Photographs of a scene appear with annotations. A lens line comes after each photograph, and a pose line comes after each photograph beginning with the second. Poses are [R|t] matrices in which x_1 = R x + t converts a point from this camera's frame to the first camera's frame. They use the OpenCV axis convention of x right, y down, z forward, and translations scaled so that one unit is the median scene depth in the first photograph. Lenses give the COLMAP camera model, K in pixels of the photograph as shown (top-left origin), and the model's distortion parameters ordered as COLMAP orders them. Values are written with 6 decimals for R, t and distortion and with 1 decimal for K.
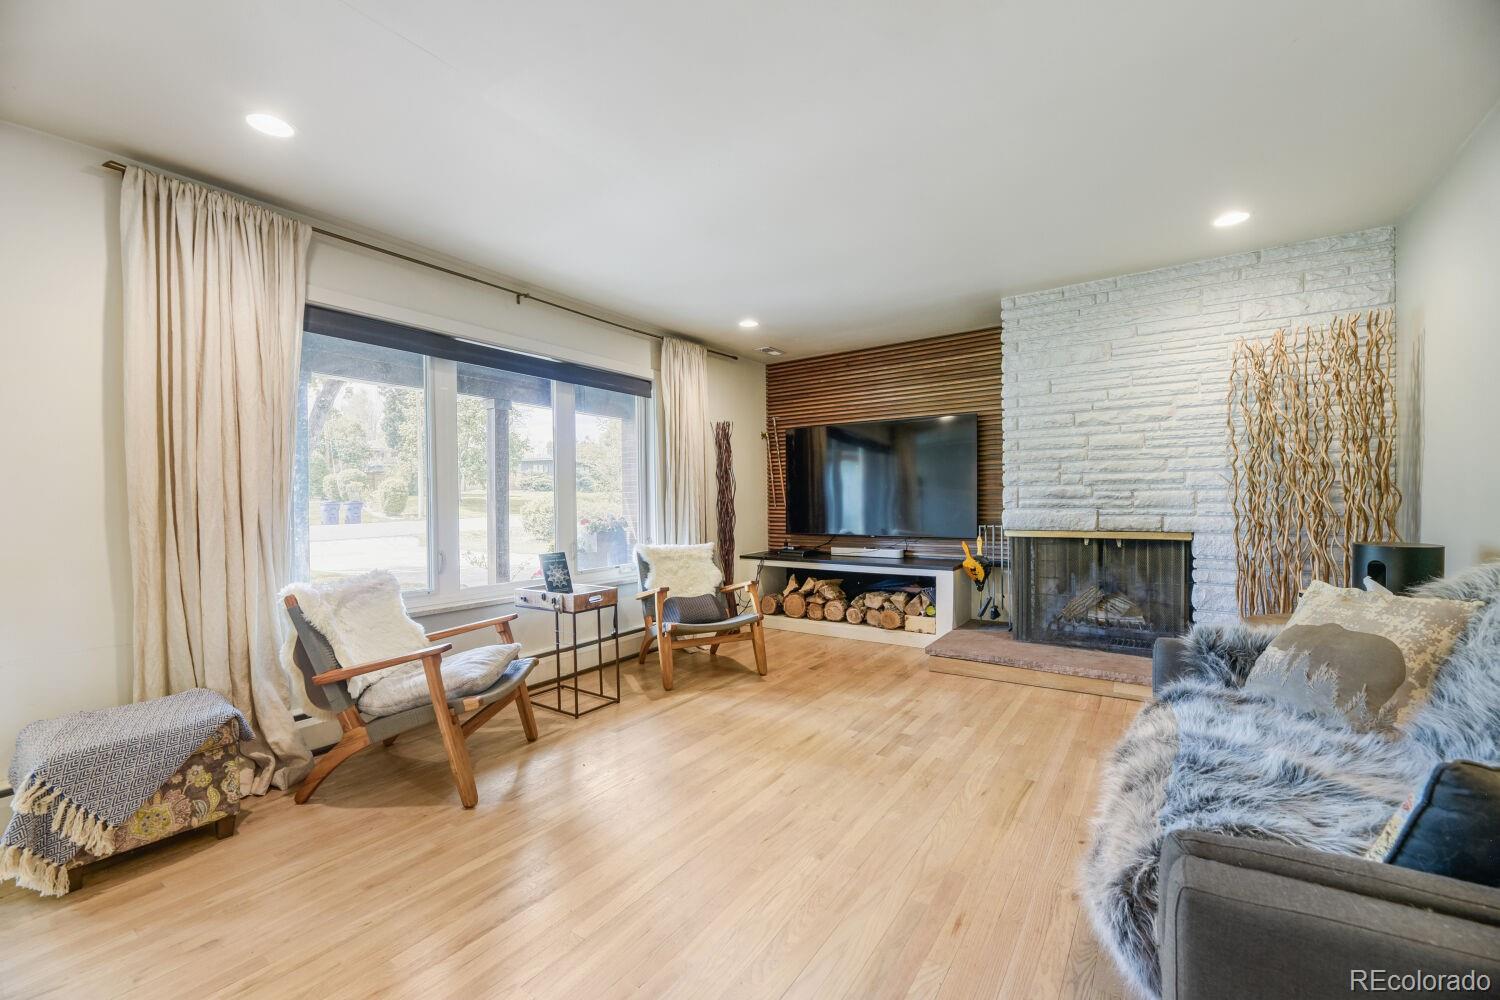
lens RADIAL K [[613.7, 0, 755.6], [0, 613.7, 501.0], [0, 0, 1]] dist [0.001004, -0.002893]
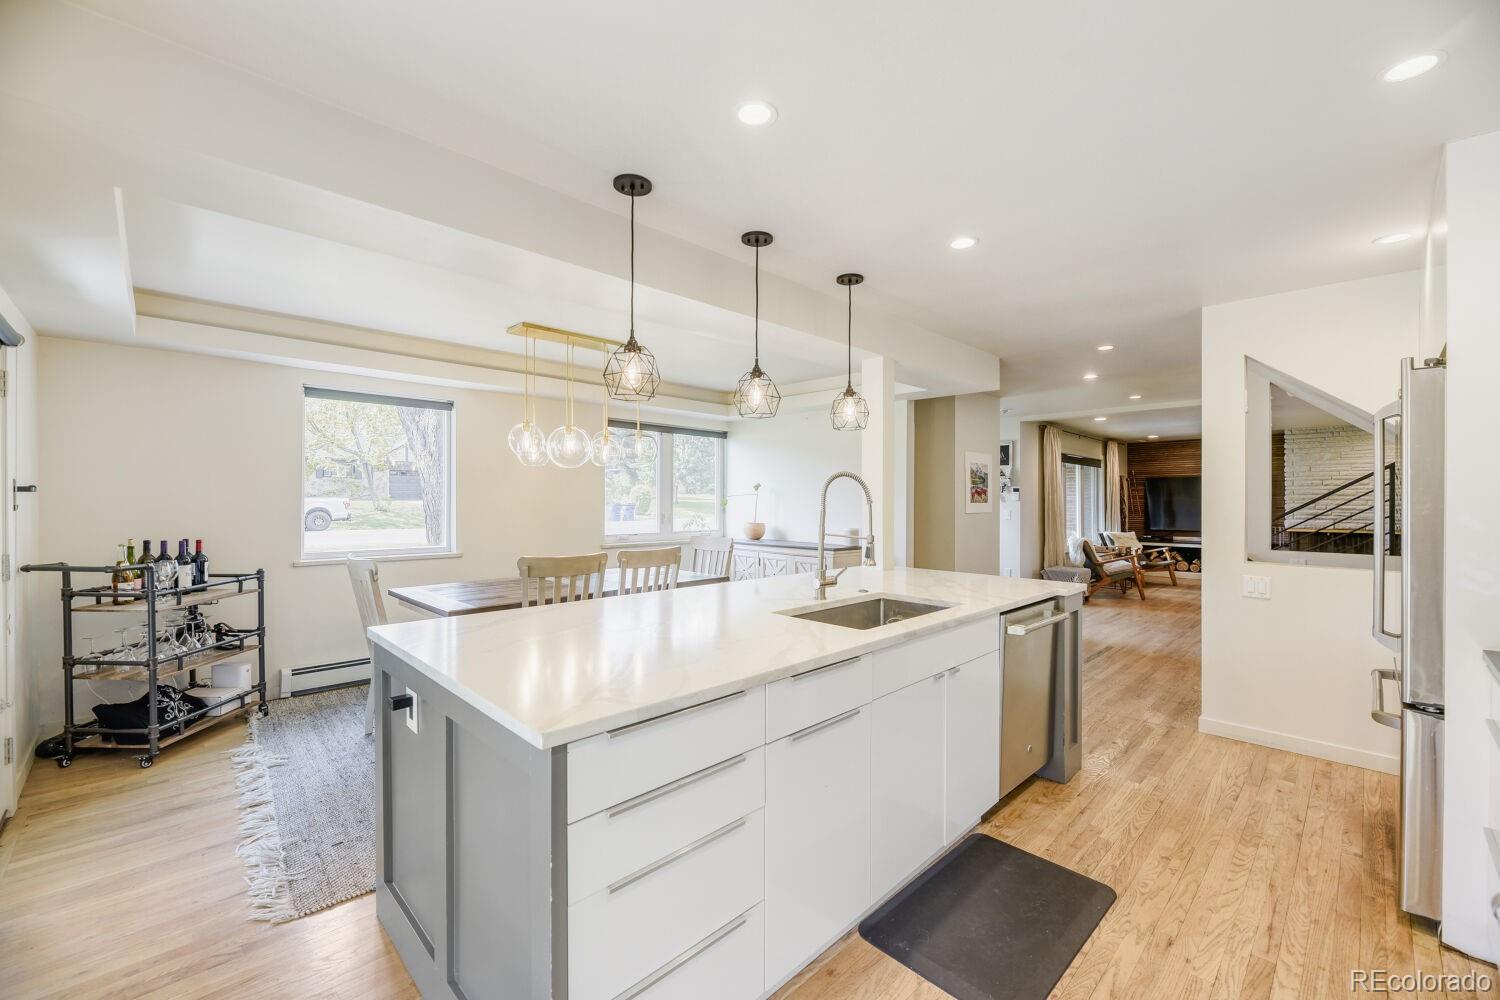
lens RADIAL K [[613.7, 0, 744.5], [0, 613.7, 501.1], [0, 0, 1]] dist [0.001004, -0.002893]
pose [[0.980977, 0.009443, -0.193896, -1.301190], [-0.010306, 0.999941, -0.003444, -0.029480], [0.193852, 0.005377, 0.981016, -1.891545]]
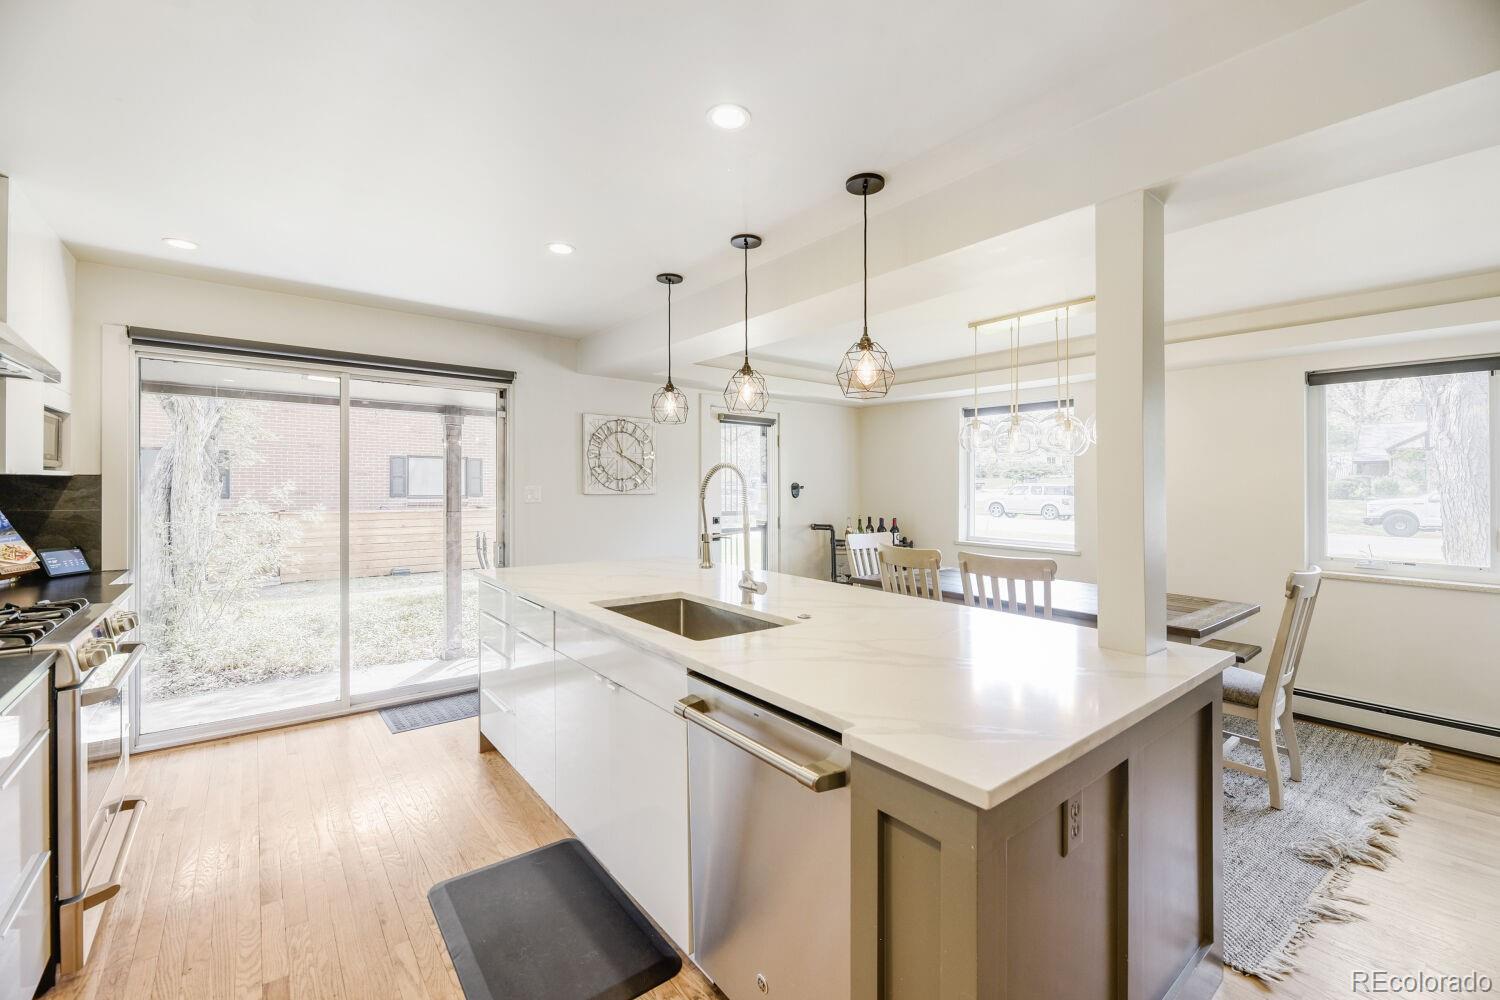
lens RADIAL K [[613.7, 0, 754.9], [0, 613.7, 483.7], [0, 0, 1]] dist [0.001004, -0.002893]
pose [[-0.276500, -0.005919, -0.960996, -0.701649], [-0.018414, 0.999830, -0.000860, -0.045392], [0.960837, 0.017458, -0.276562, -0.948509]]
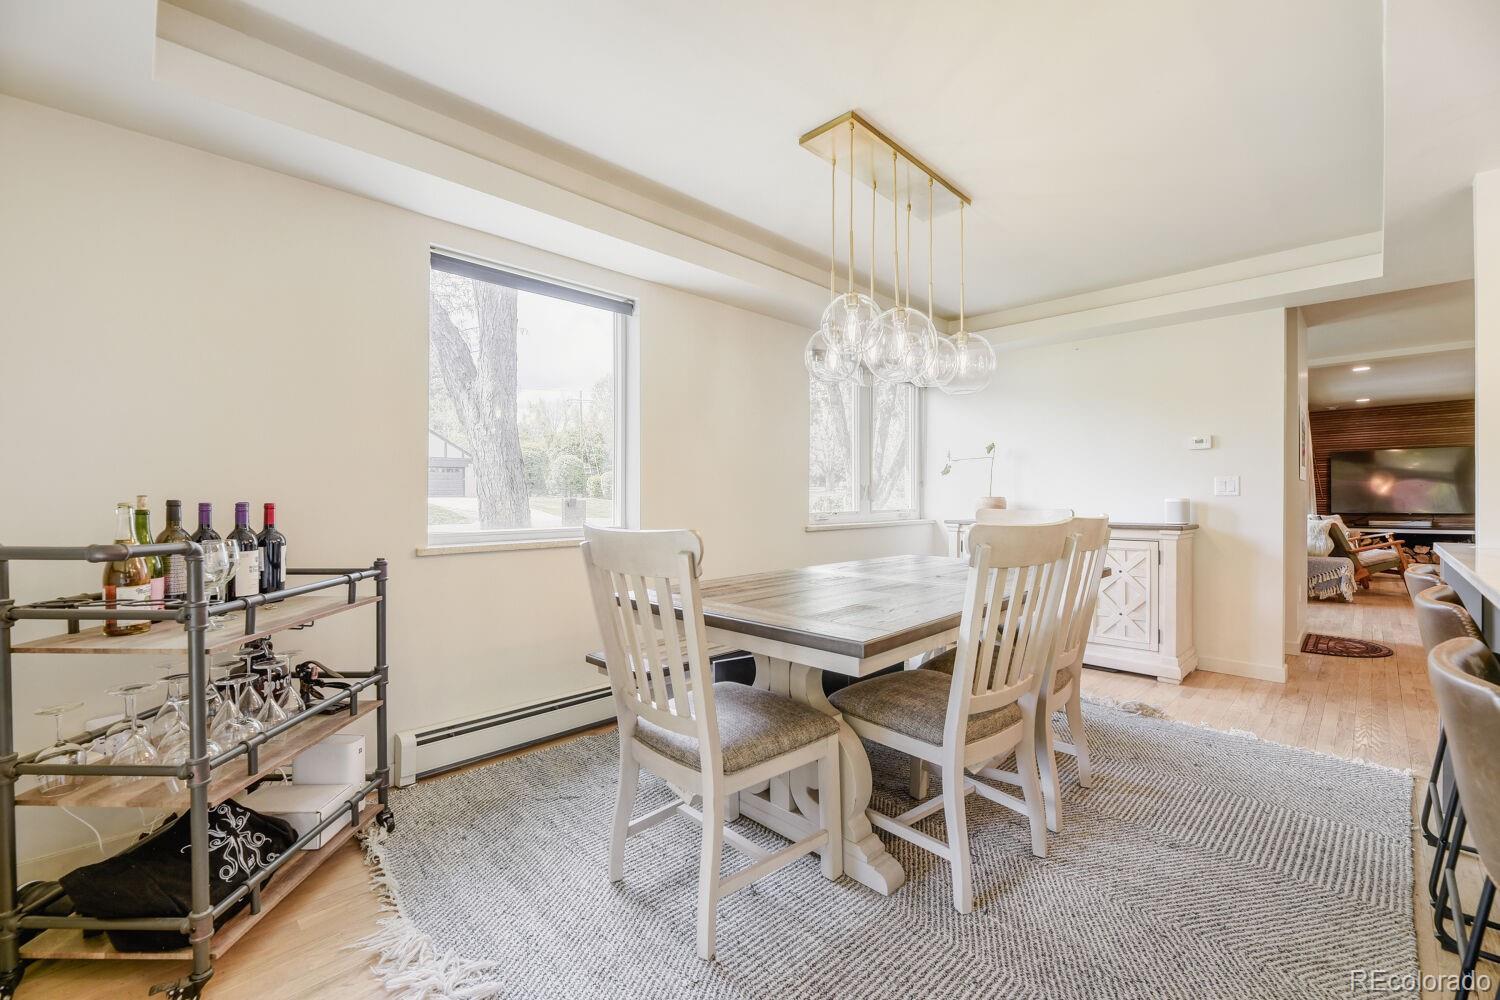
lens RADIAL K [[613.7, 0, 737.9], [0, 613.7, 498.0], [0, 0, 1]] dist [0.001004, -0.002893]
pose [[0.982183, 0.000791, -0.187923, -1.903083], [-0.002236, 0.999970, -0.007475, 0.041033], [0.187912, 0.007762, 0.982155, -1.504431]]
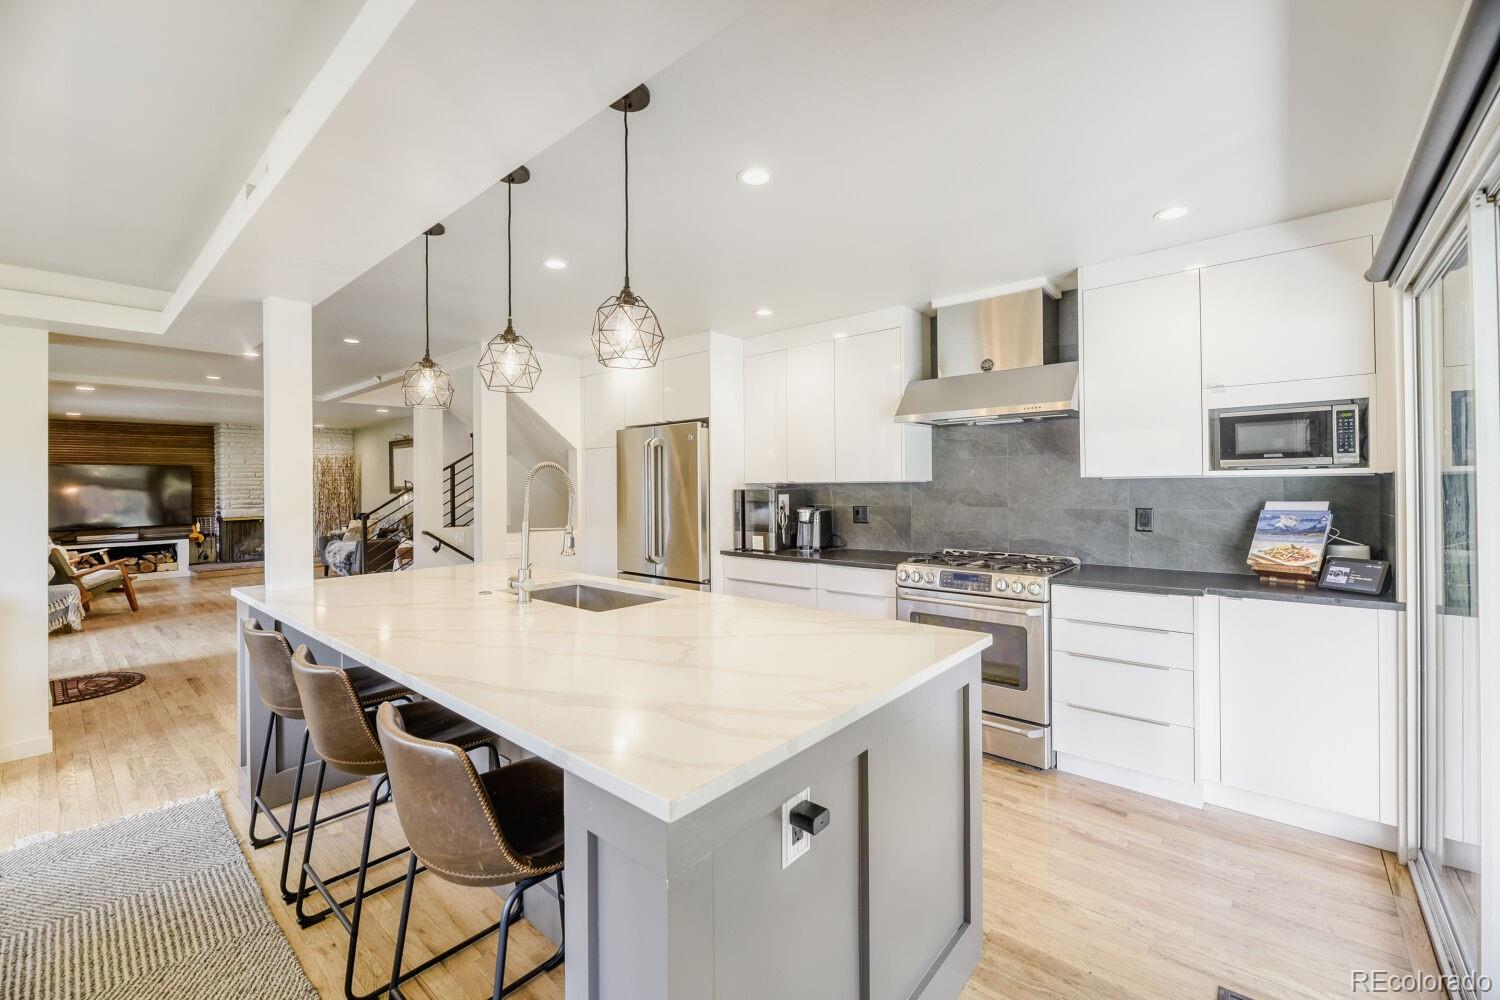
lens RADIAL K [[613.7, 0, 752.7], [0, 613.7, 493.8], [0, 0, 1]] dist [0.001004, -0.002893]
pose [[0.093585, -0.005391, 0.995597, -1.998553], [0.015556, 0.999871, 0.003952, -0.029148], [-0.995490, 0.015118, 0.093657, -1.446733]]
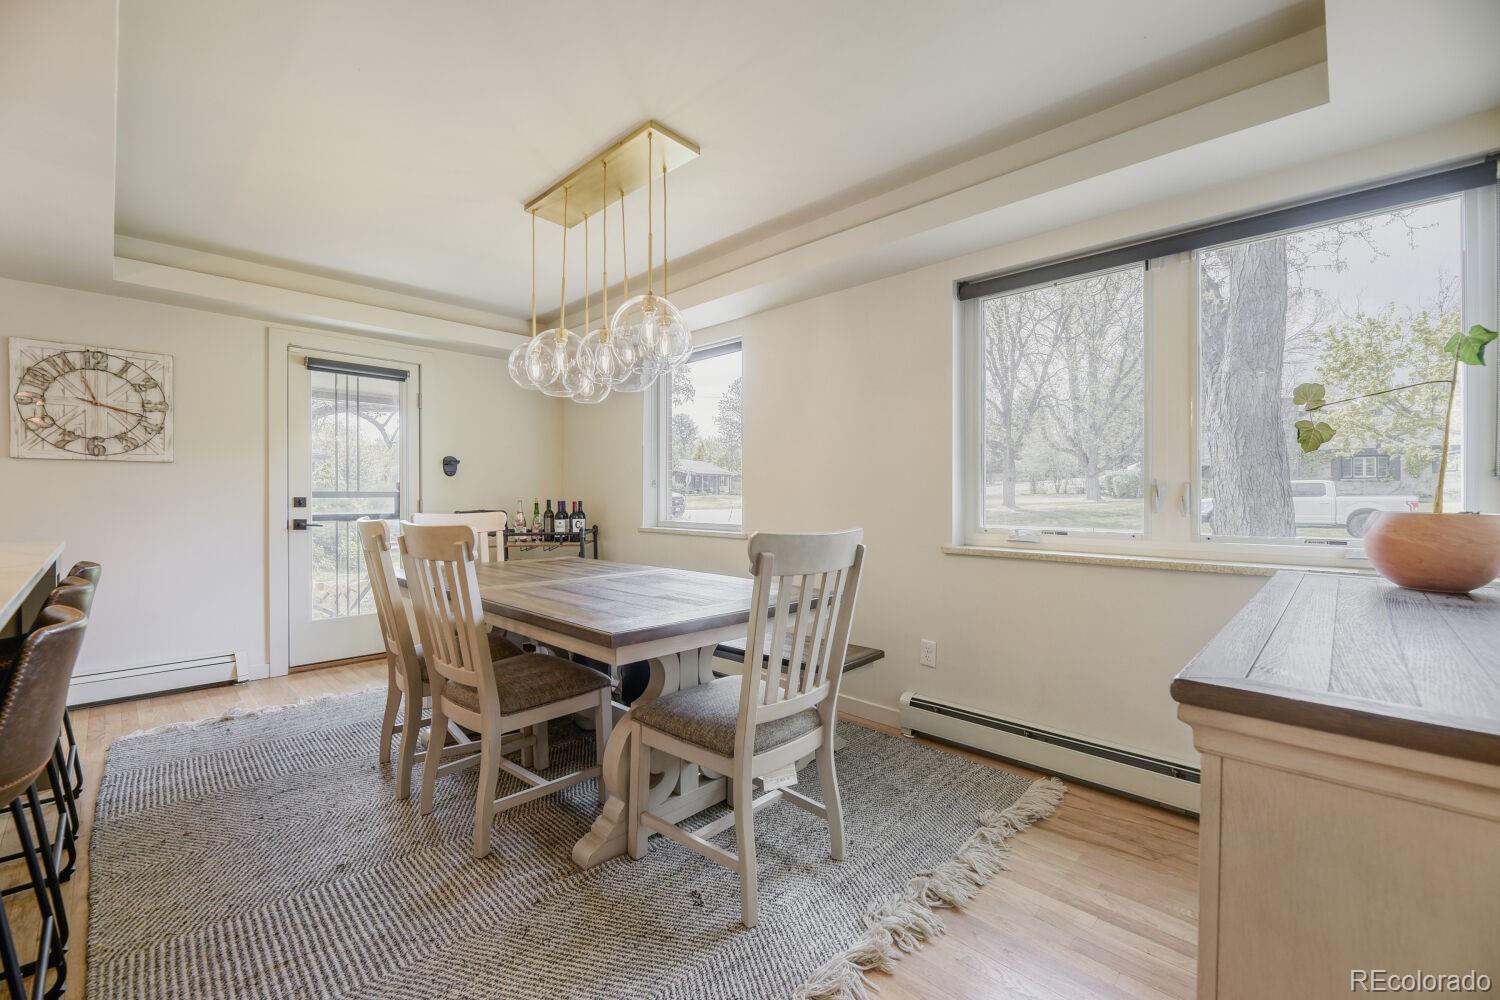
lens RADIAL K [[613.7, 0, 752.8], [0, 613.7, 502.2], [0, 0, 1]] dist [0.001004, -0.002893]
pose [[-0.146644, 0.008035, -0.989157, -1.159387], [-0.014547, 0.999841, 0.010278, 0.024159], [0.989082, 0.015896, -0.146503, -0.468367]]
